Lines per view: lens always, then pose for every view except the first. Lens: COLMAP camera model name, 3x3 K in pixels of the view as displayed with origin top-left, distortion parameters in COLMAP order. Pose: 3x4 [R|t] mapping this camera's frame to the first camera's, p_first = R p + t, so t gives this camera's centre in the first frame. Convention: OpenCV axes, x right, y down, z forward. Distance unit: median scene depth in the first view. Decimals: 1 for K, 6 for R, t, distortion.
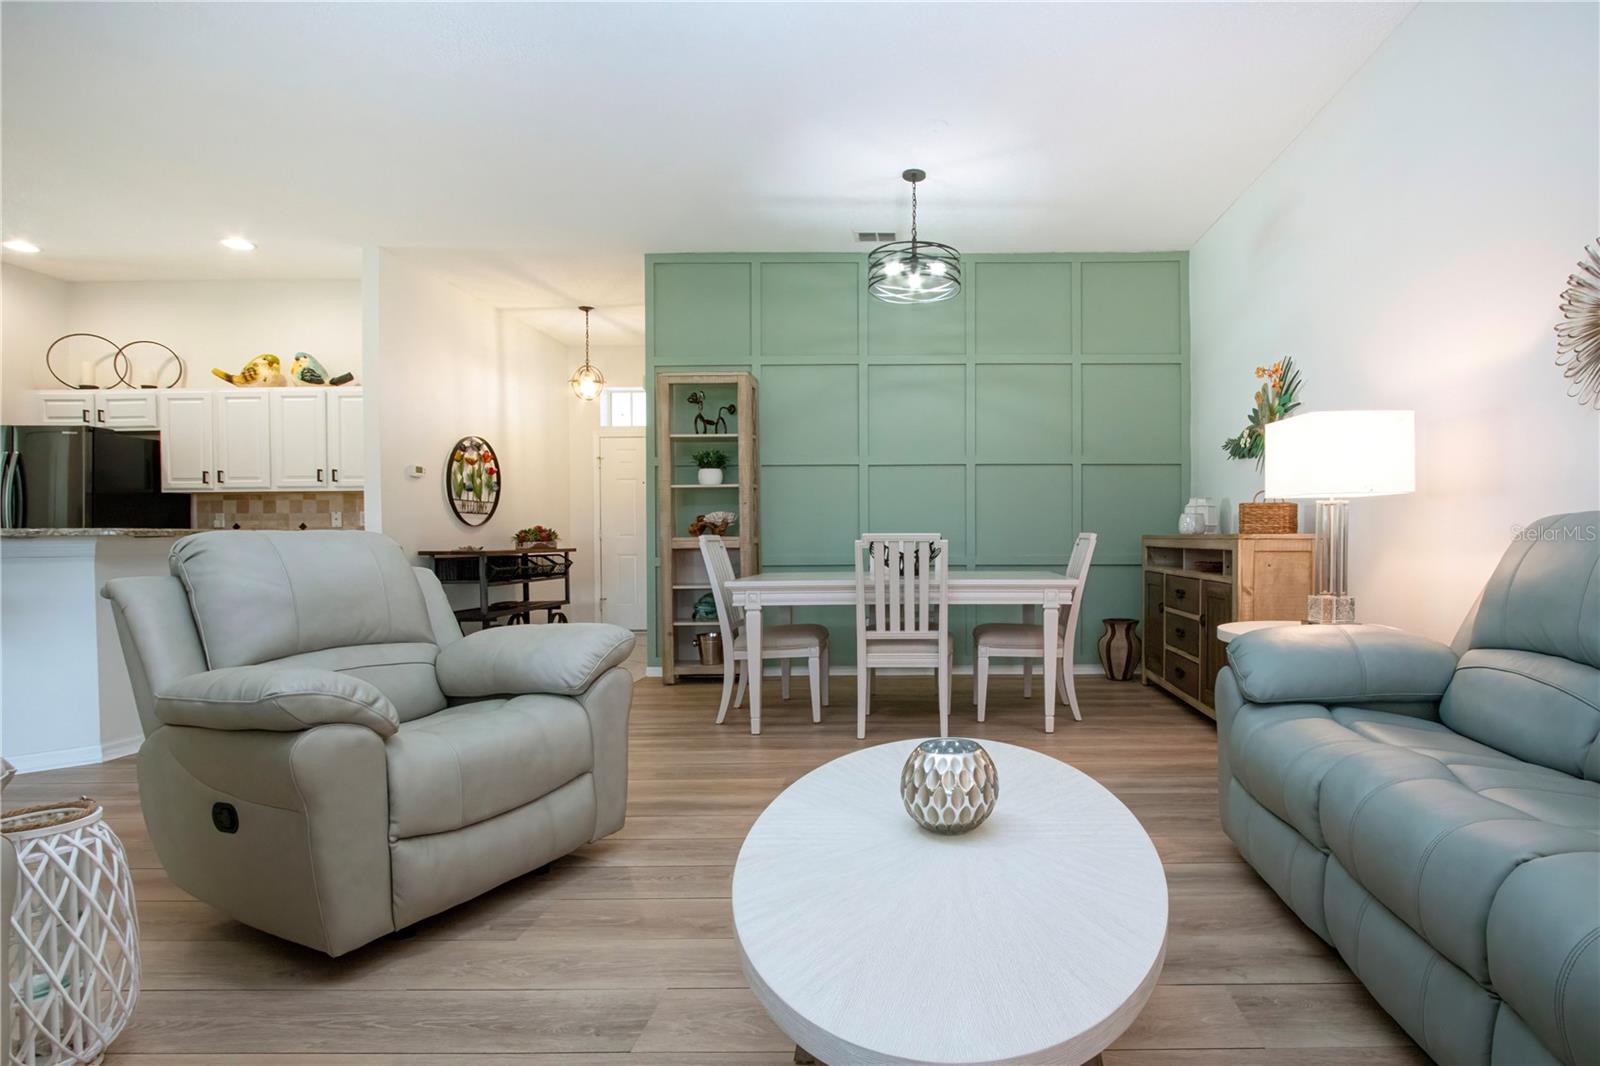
lens RADIAL K [[776.0, 0, 949.6], [0, 776.0, 529.9], [0, 0, 1]] dist [-0.012355, 0.001352]
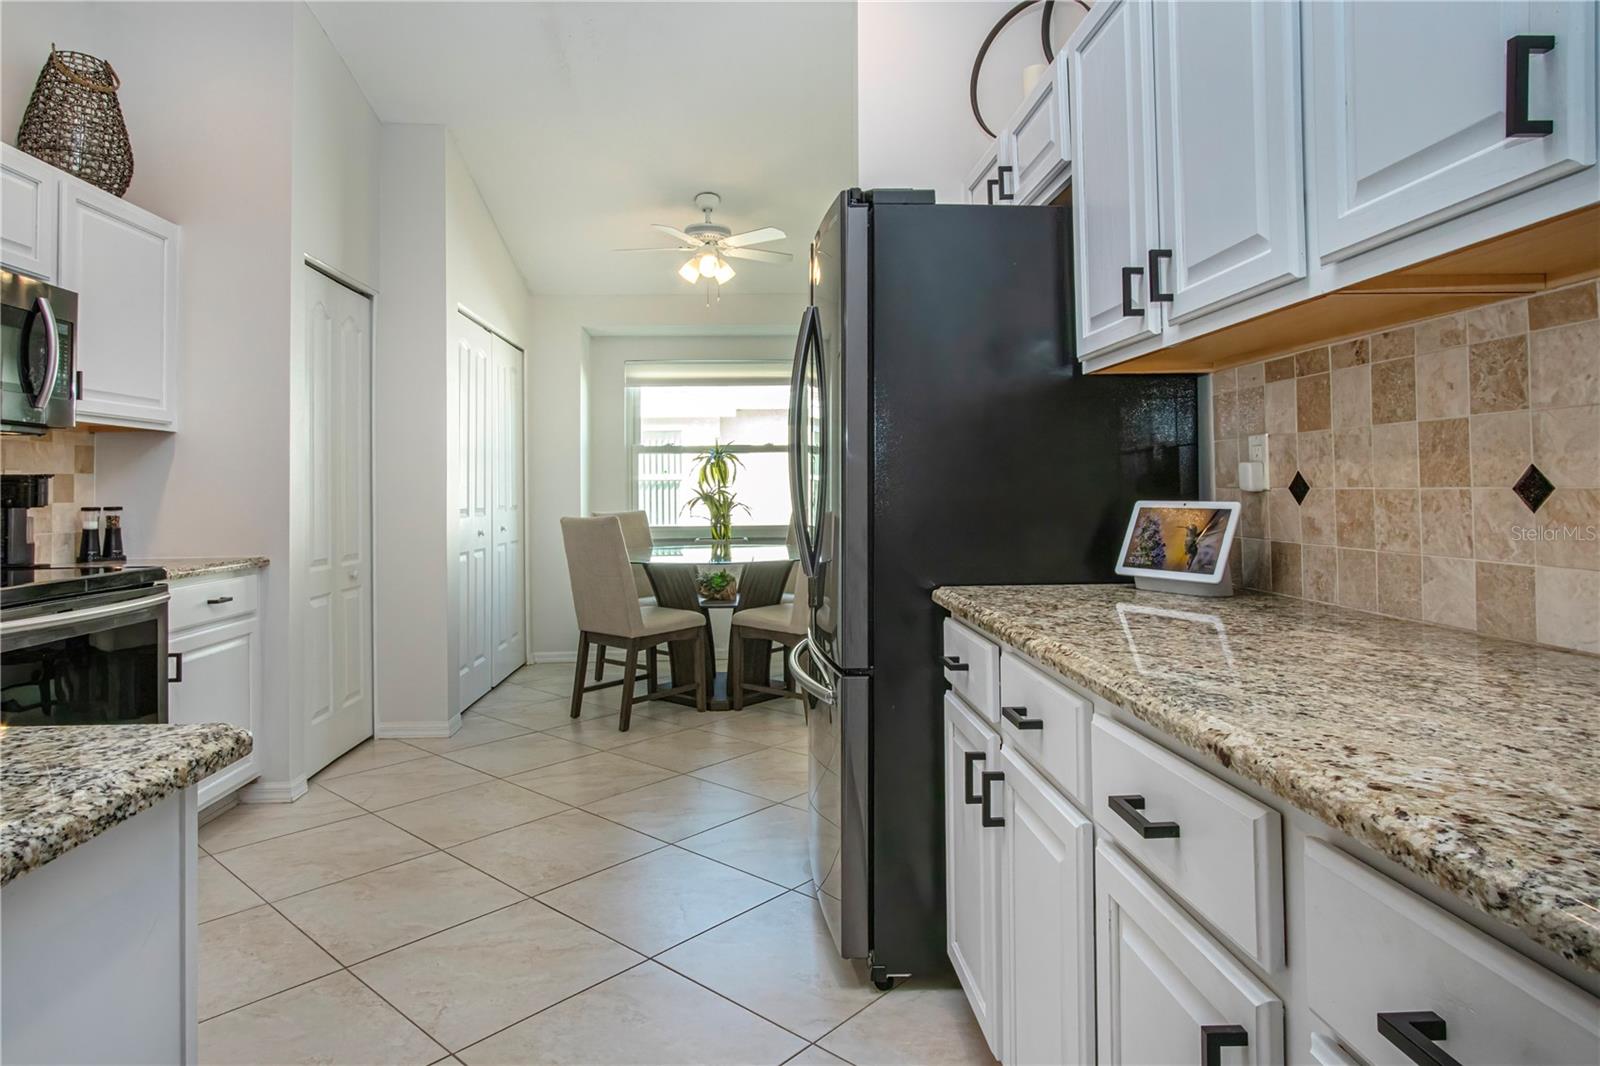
lens RADIAL K [[935.0, 0, 773.2], [0, 935.0, 430.7], [0, 0, 1]] dist [-0.013970, 0.003138]
pose [[-0.002698, -0.055599, -0.998450, -0.687897], [0.022263, 0.998202, -0.055645, -0.010514], [0.999749, -0.022378, -0.001455, 0.904009]]
